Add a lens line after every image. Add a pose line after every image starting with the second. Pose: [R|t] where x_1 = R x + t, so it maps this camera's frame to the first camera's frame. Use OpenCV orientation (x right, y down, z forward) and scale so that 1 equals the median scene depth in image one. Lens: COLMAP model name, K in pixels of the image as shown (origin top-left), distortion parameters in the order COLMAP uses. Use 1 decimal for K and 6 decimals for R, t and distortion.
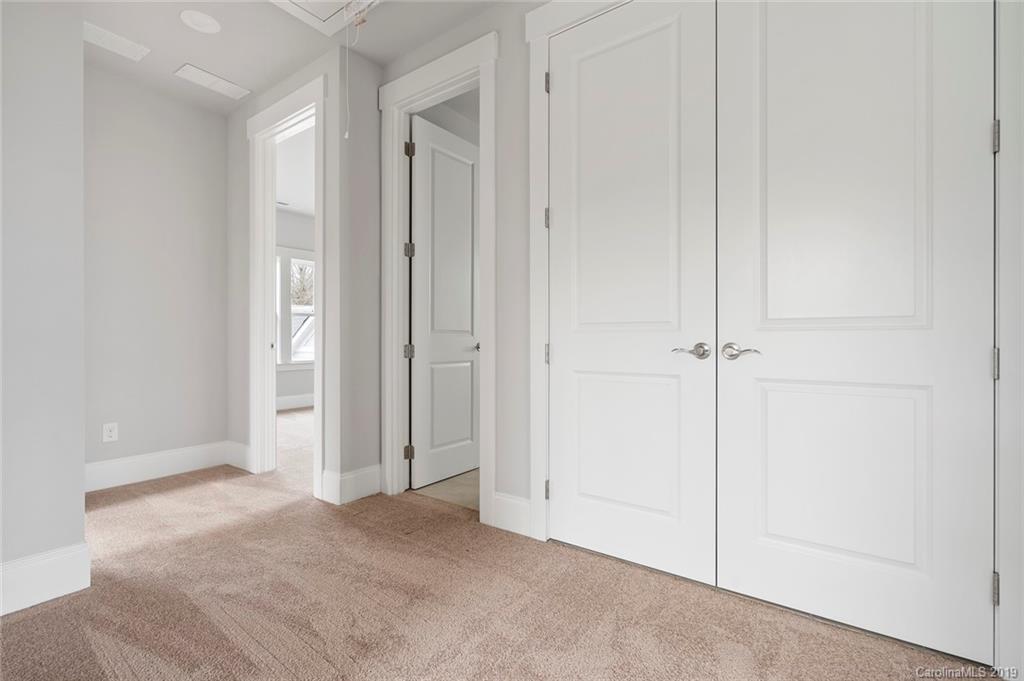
lens RADIAL K [[465.2, 0, 508.3], [0, 465.2, 338.4], [0, 0, 1]] dist [-0.000292, 0.000498]
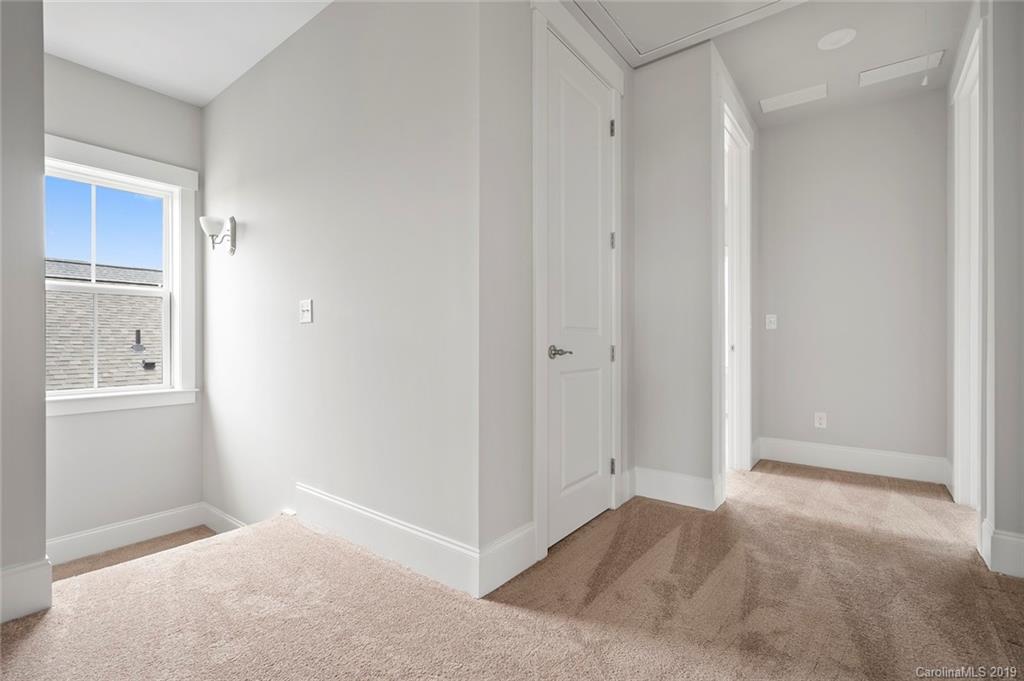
lens RADIAL K [[465.2, 0, 508.3], [0, 465.2, 338.4], [0, 0, 1]] dist [-0.000292, 0.000498]
pose [[-0.027858, -0.003795, -0.999605, 0.432238], [-0.002384, 0.999990, -0.003730, 0.001816], [0.999609, 0.002280, -0.027867, 0.305306]]
